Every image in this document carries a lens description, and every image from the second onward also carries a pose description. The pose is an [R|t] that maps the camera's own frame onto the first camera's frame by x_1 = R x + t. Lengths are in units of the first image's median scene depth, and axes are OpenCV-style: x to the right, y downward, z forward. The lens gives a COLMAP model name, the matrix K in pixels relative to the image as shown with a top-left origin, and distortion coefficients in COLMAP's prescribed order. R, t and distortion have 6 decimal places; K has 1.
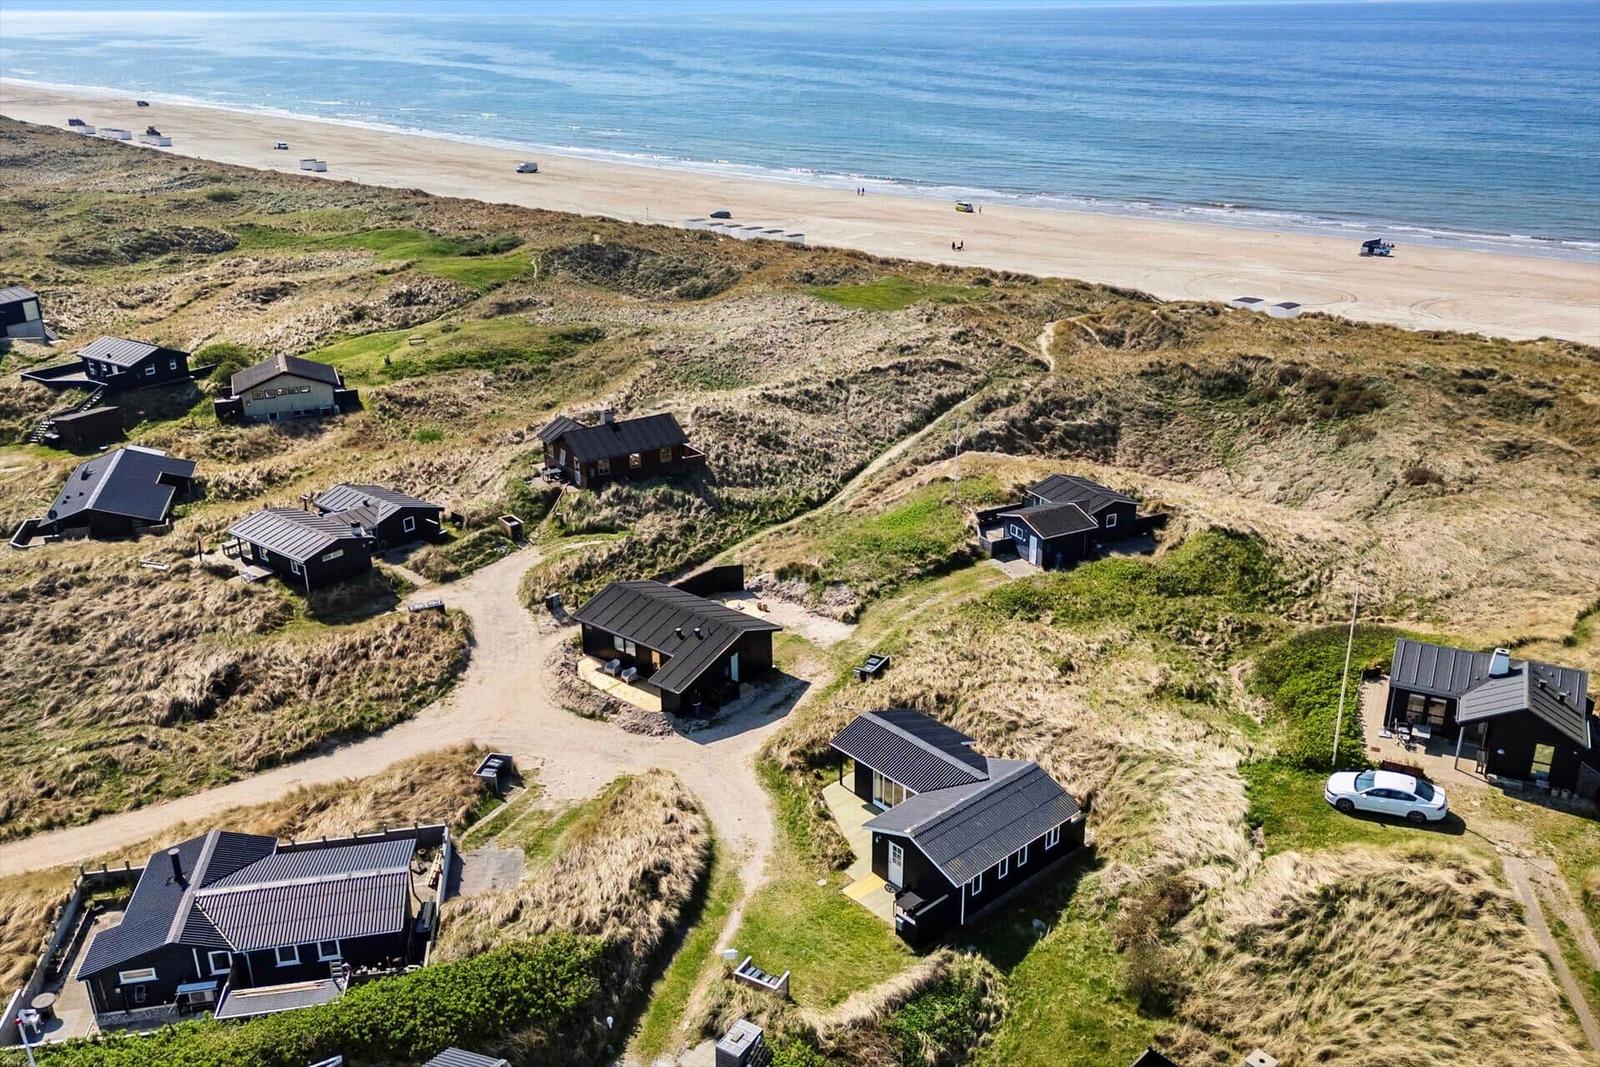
lens RADIAL K [[1310.5, 0, 795.3], [0, 1310.5, 531.4], [0, 0, 1]] dist [0.109365, -0.140492]
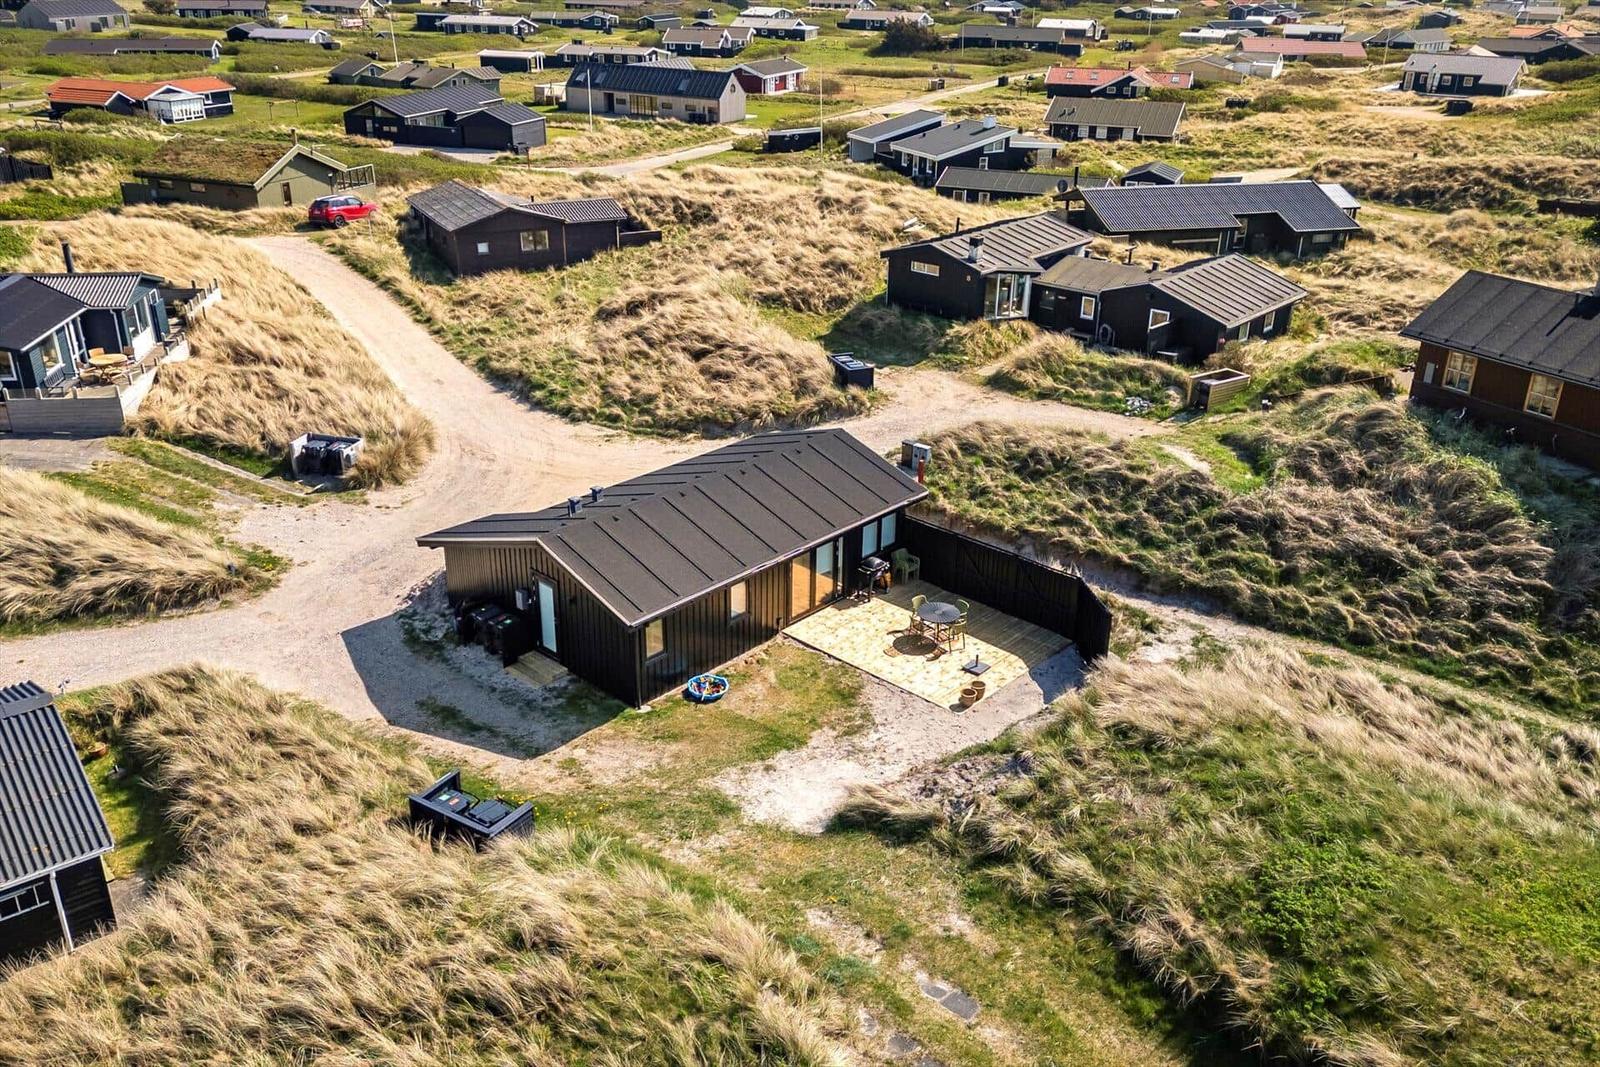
lens RADIAL K [[1333.1, 0, 814.8], [0, 1333.1, 490.7], [0, 0, 1]] dist [0.107057, -0.128968]
pose [[-0.045471, 0.388789, -0.920204, 0.288772], [-0.381636, 0.844526, 0.375673, -0.110498], [0.923194, 0.368265, 0.109974, 0.863682]]
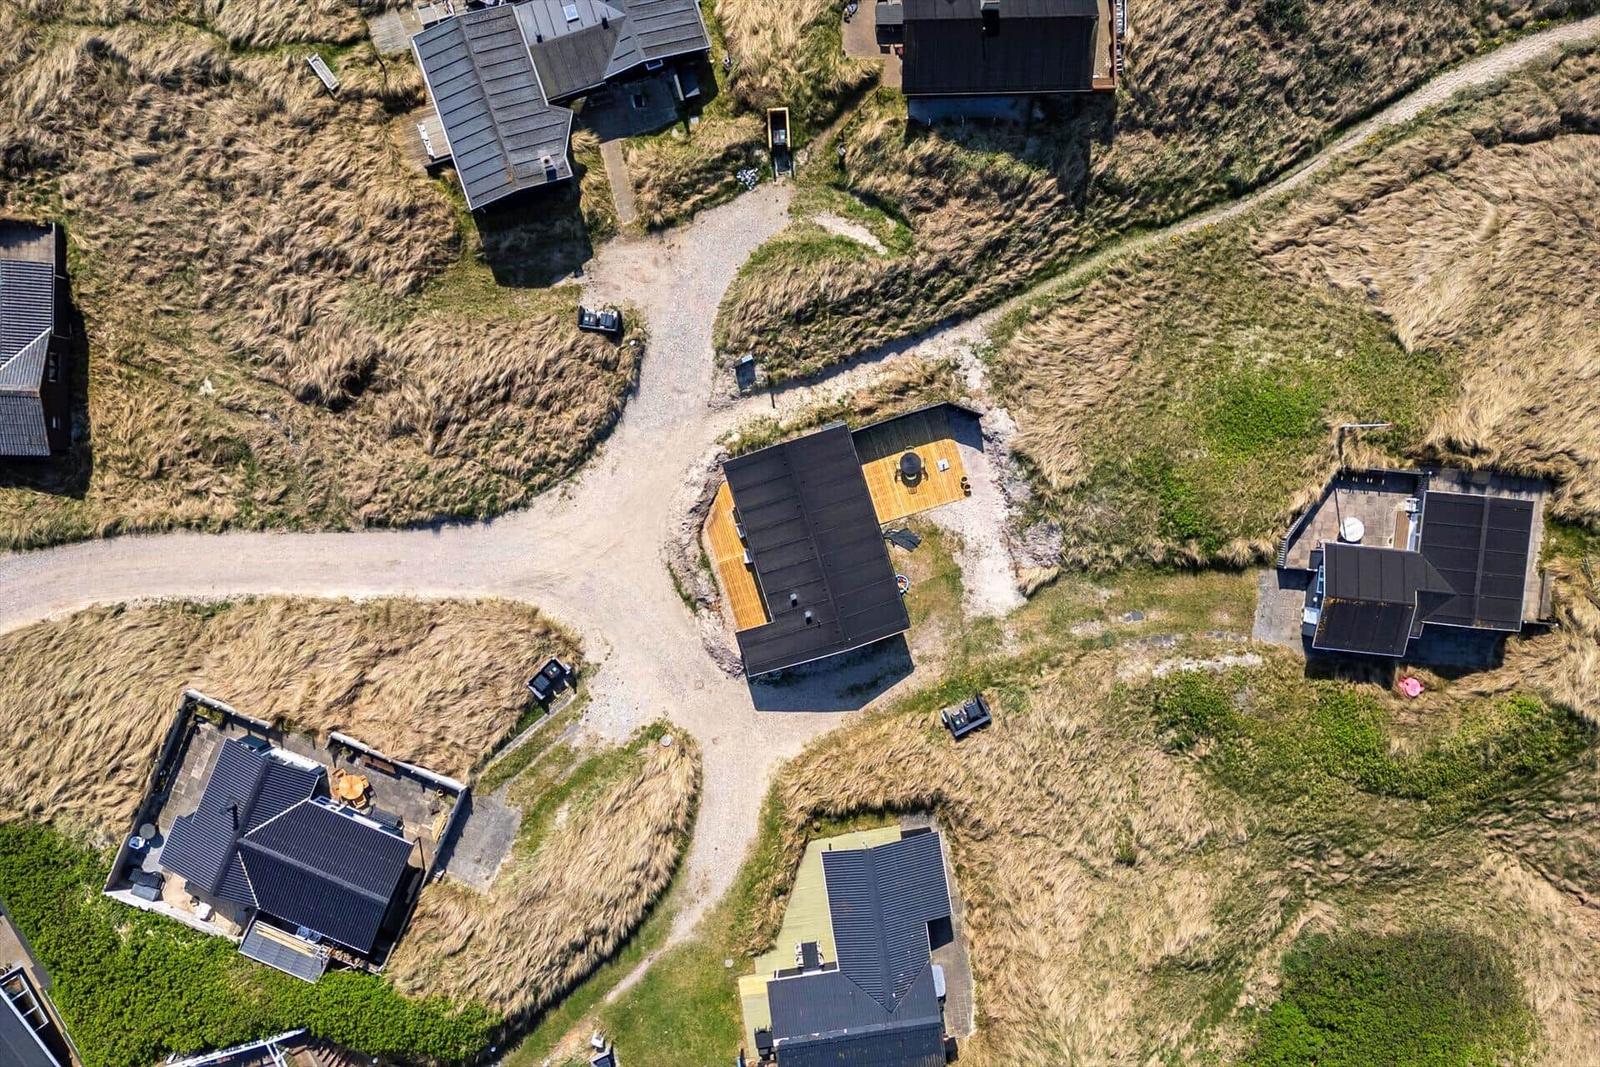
lens RADIAL K [[1310.5, 0, 795.3], [0, 1310.5, 531.4], [0, 0, 1]] dist [0.109365, -0.140492]
pose [[0.838864, 0.544035, 0.018229, -0.109113], [-0.202285, 0.280469, 0.938306, -0.651769], [0.505359, -0.790799, 0.345325, 0.618590]]
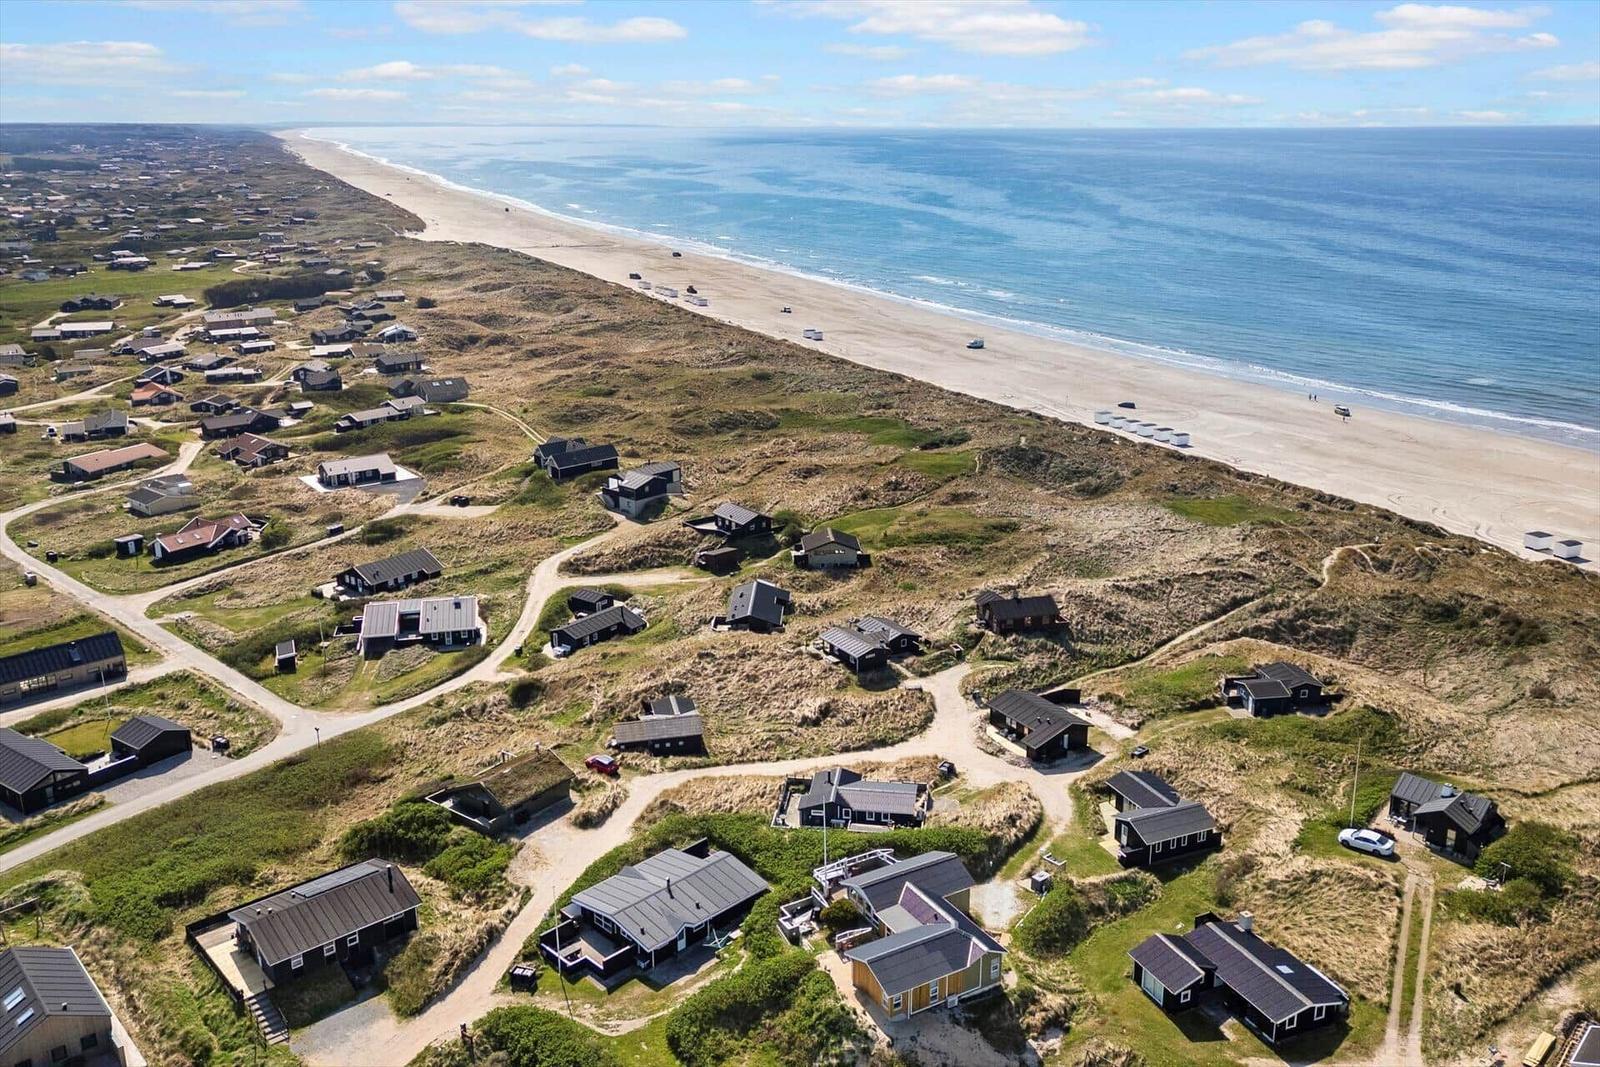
lens RADIAL K [[1318.3, 0, 788.5], [0, 1318.3, 490.6], [0, 0, 1]] dist [0.107817, -0.183363]
pose [[0.946653, 0.088795, -0.309779, 0.122290], [-0.121504, 0.988691, -0.087907, -0.036183], [0.298470, 0.120857, 0.946736, -0.900411]]
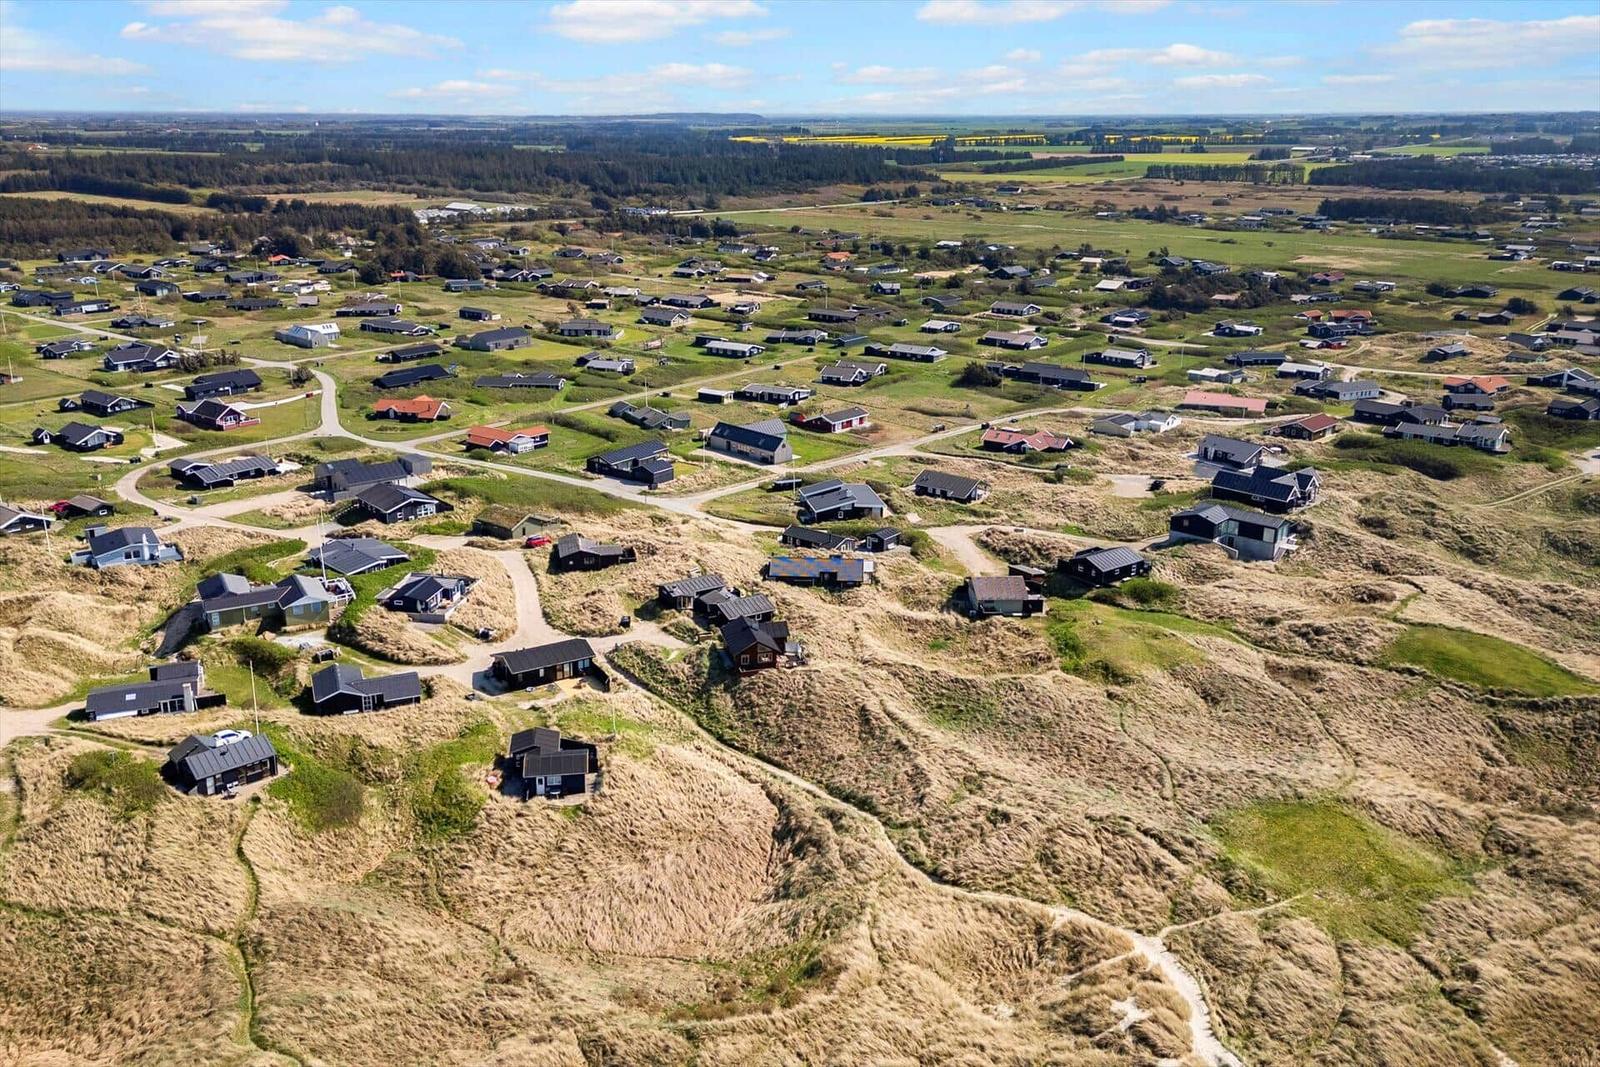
lens RADIAL K [[1333.1, 0, 814.8], [0, 1333.1, 490.7], [0, 0, 1]] dist [0.107057, -0.128968]
pose [[-0.318707, 0.263684, -0.910438, 1.488643], [-0.356503, 0.856650, 0.372903, -0.999945], [0.878255, 0.443420, -0.179016, 1.460731]]
